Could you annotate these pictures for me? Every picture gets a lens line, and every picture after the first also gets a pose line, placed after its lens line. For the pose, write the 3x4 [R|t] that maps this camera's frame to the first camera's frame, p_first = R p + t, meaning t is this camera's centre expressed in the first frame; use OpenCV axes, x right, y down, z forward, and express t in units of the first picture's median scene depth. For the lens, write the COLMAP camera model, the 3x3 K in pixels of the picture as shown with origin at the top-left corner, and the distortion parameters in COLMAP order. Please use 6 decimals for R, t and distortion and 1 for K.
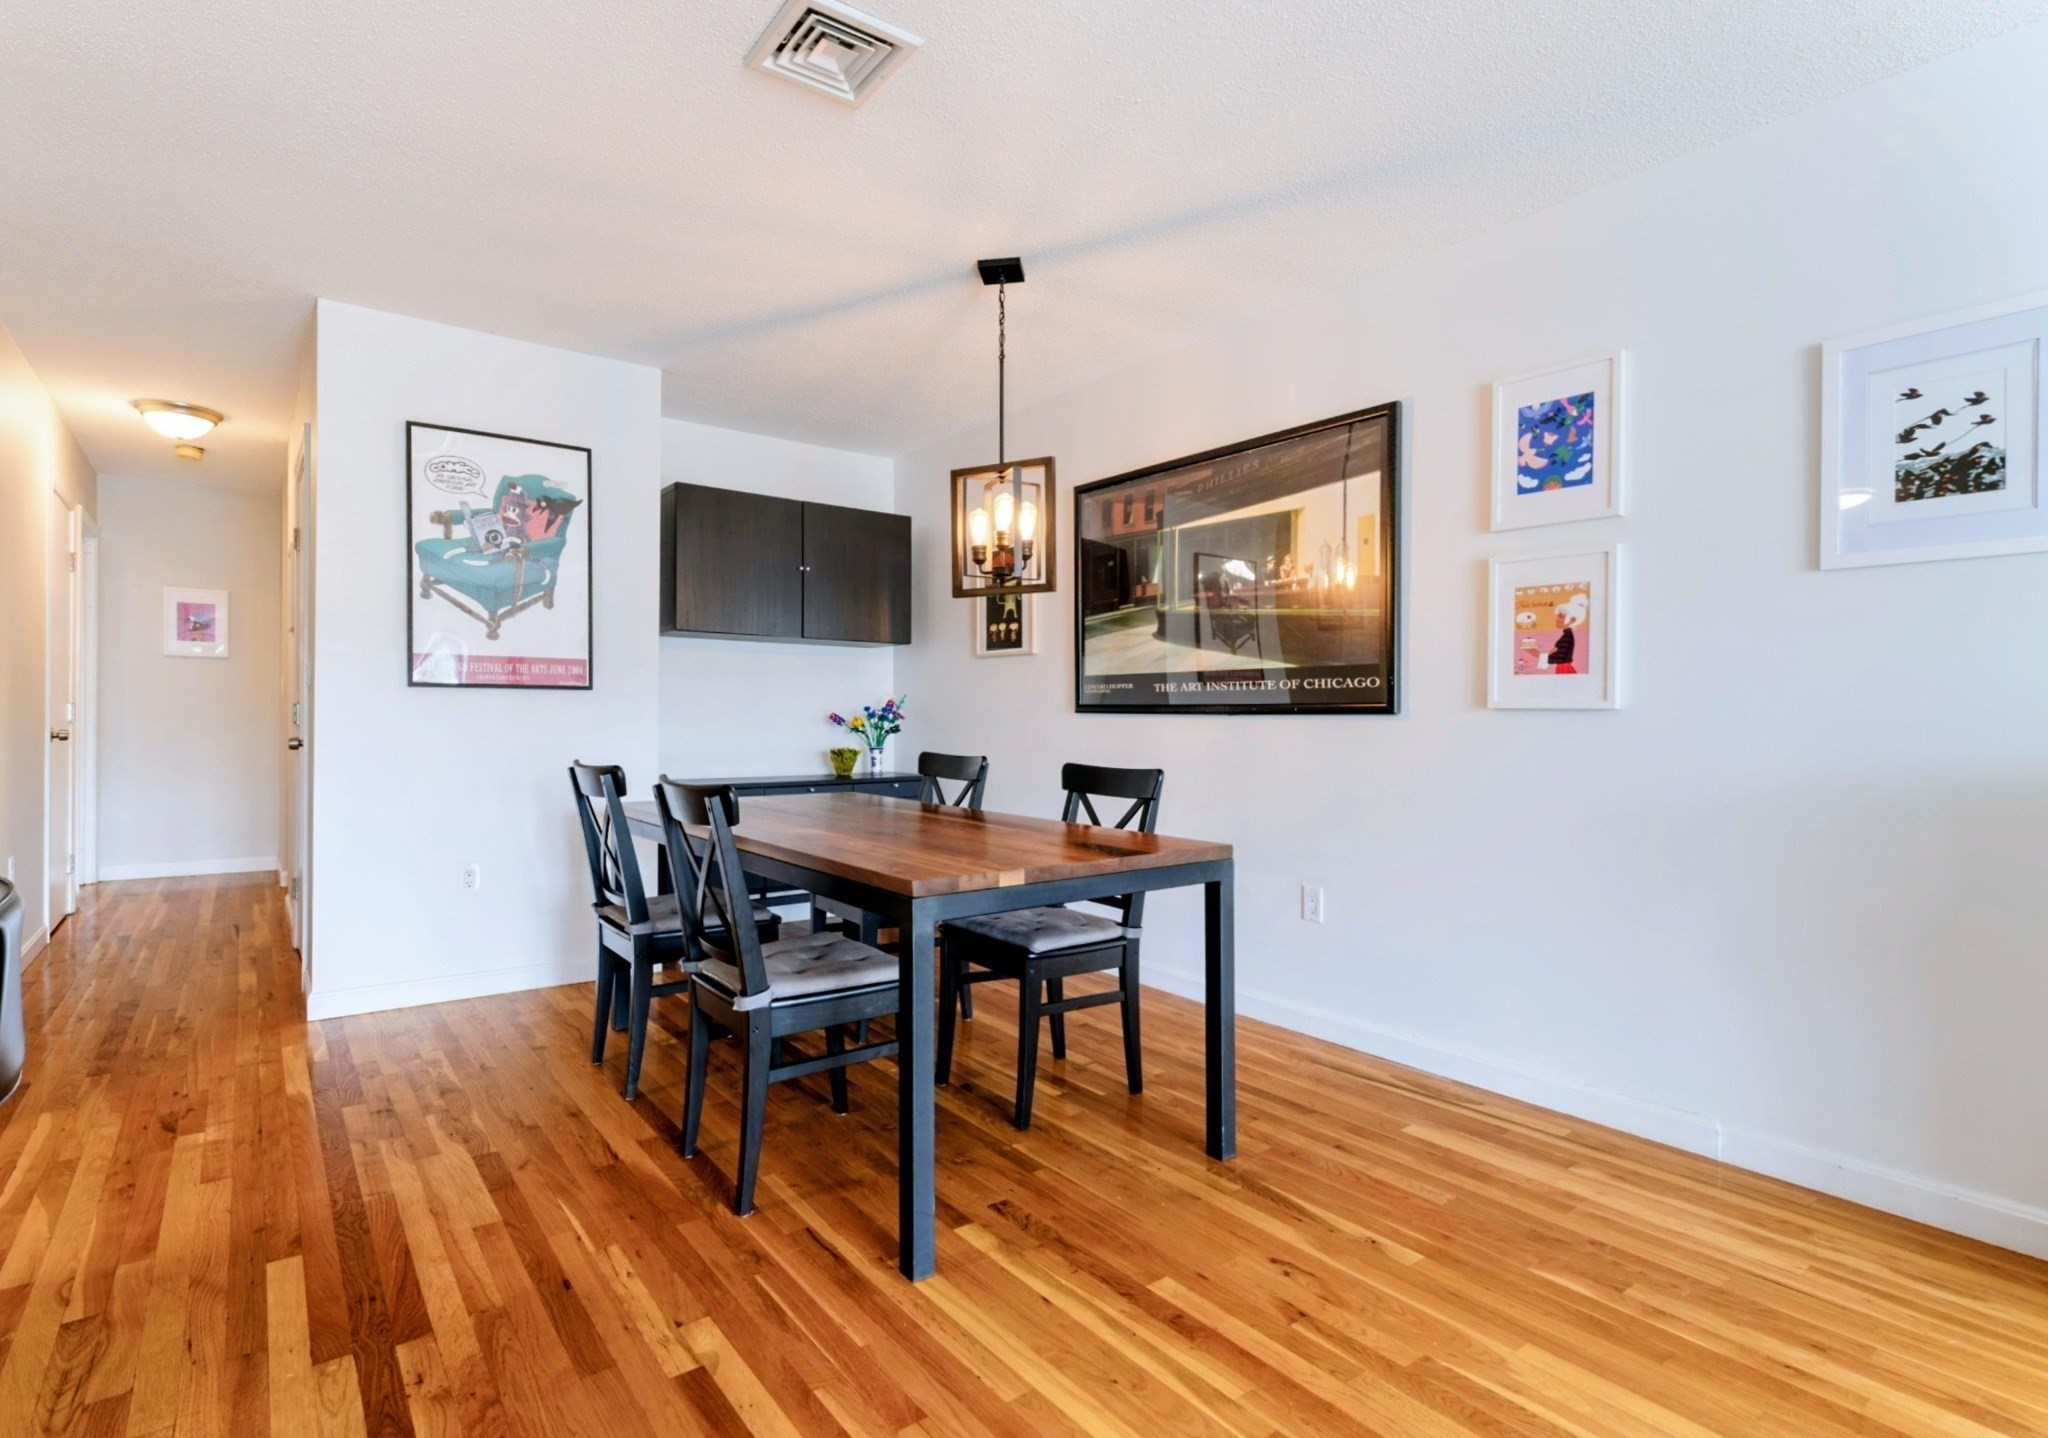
lens RADIAL K [[977.5, 0, 1024.0], [0, 977.5, 719.0], [0, 0, 1]] dist [0.001171, 0.000022]
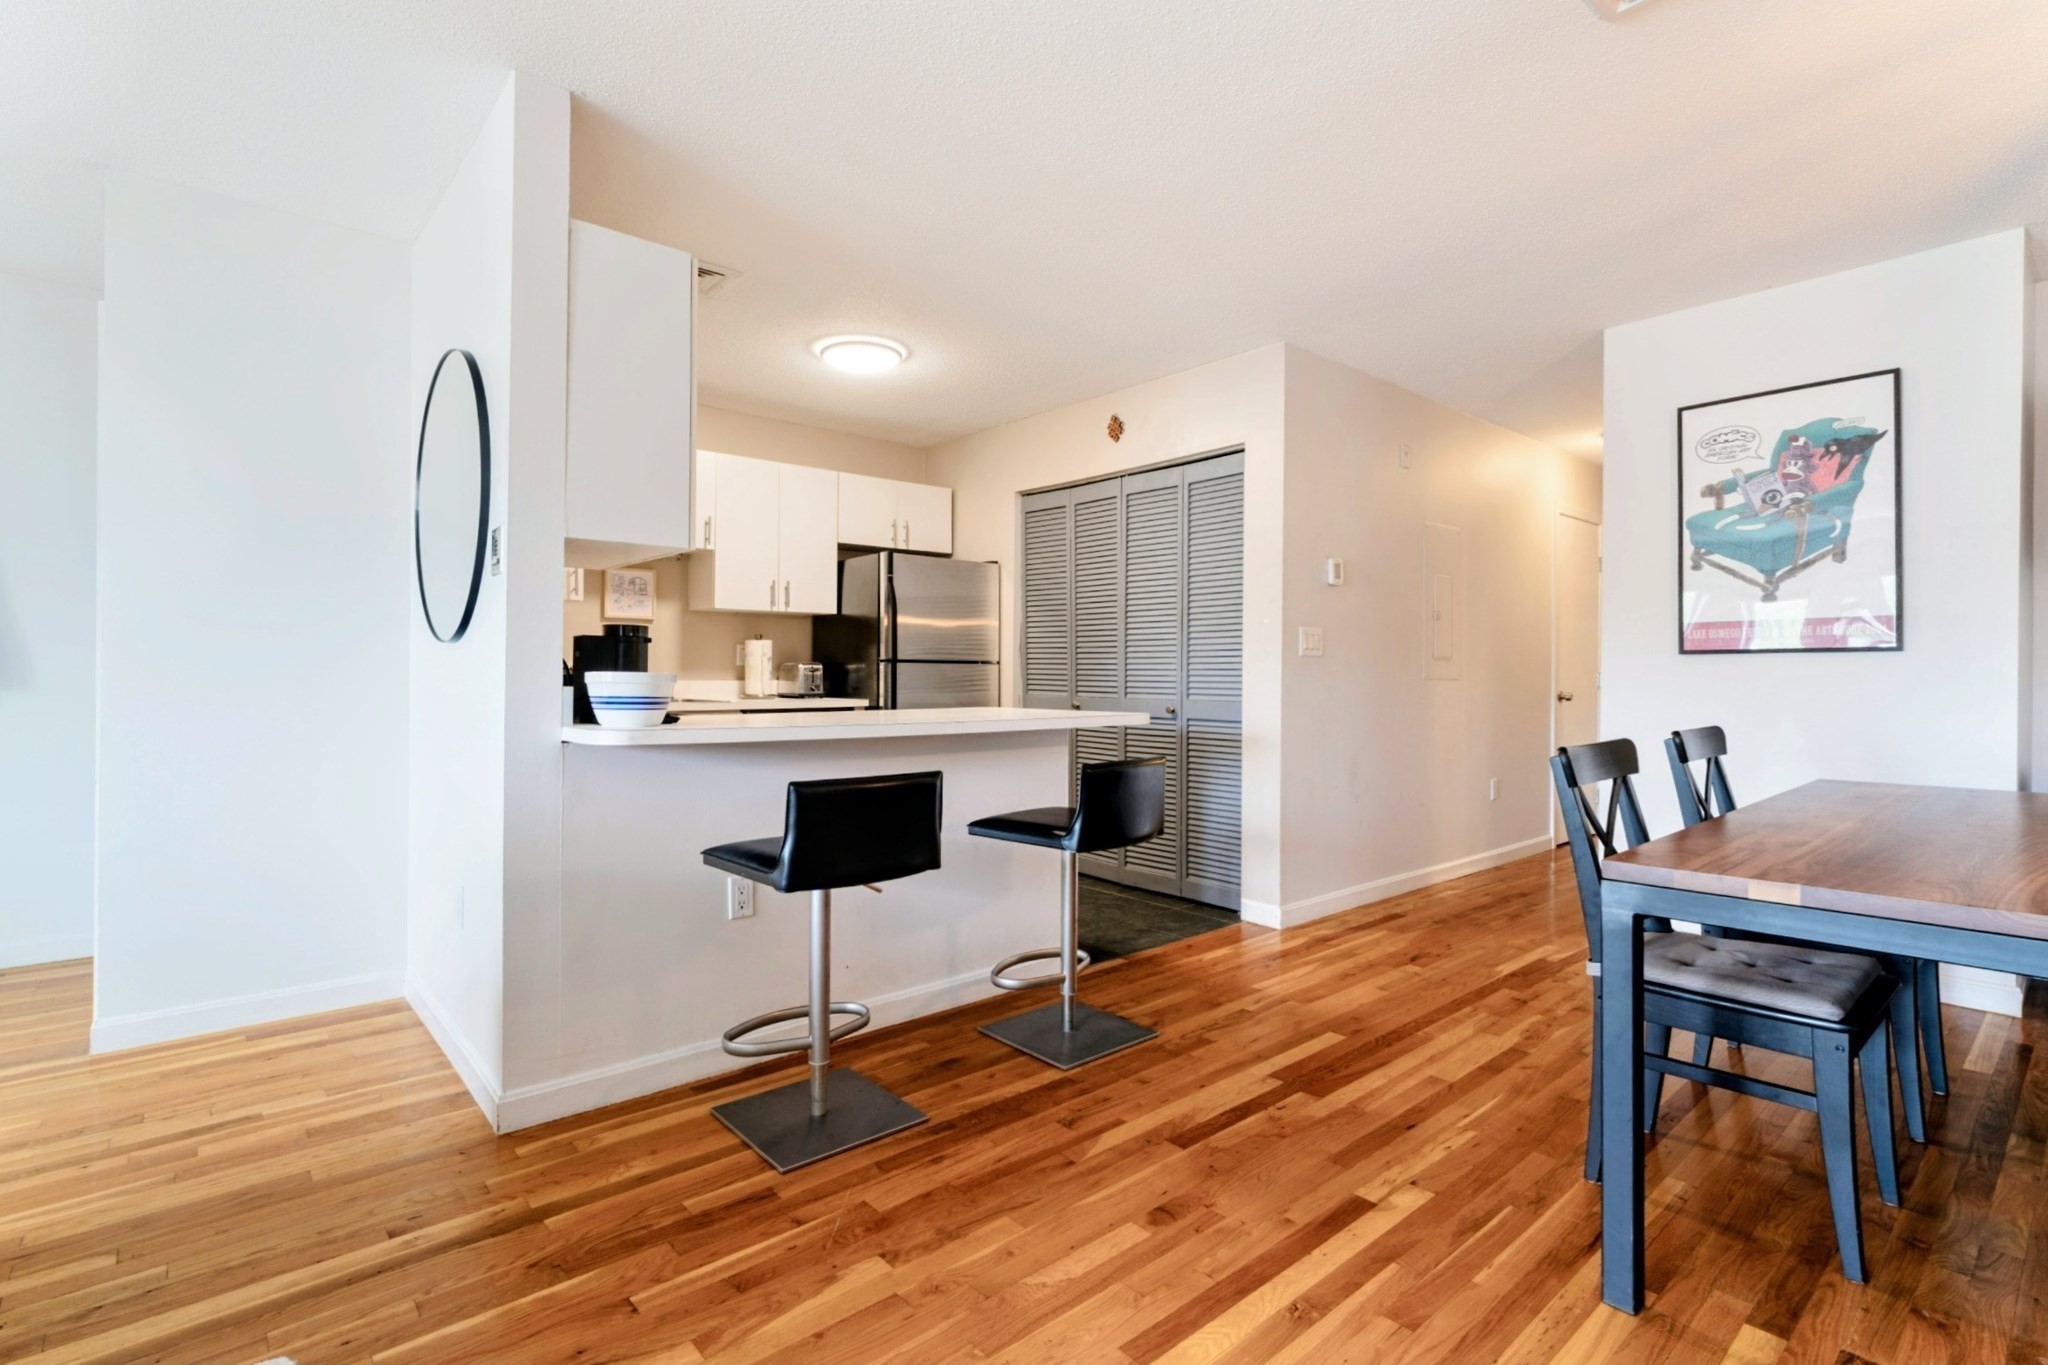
lens RADIAL K [[955.3, 0, 1024.0], [0, 955.3, 682.5], [0, 0, 1]] dist [0.000027, -0.000009]
pose [[0.099126, -0.001386, -0.995074, 0.345107], [-0.003699, 0.999992, -0.001761, 0.002149], [0.995068, 0.003855, 0.099120, 0.179898]]
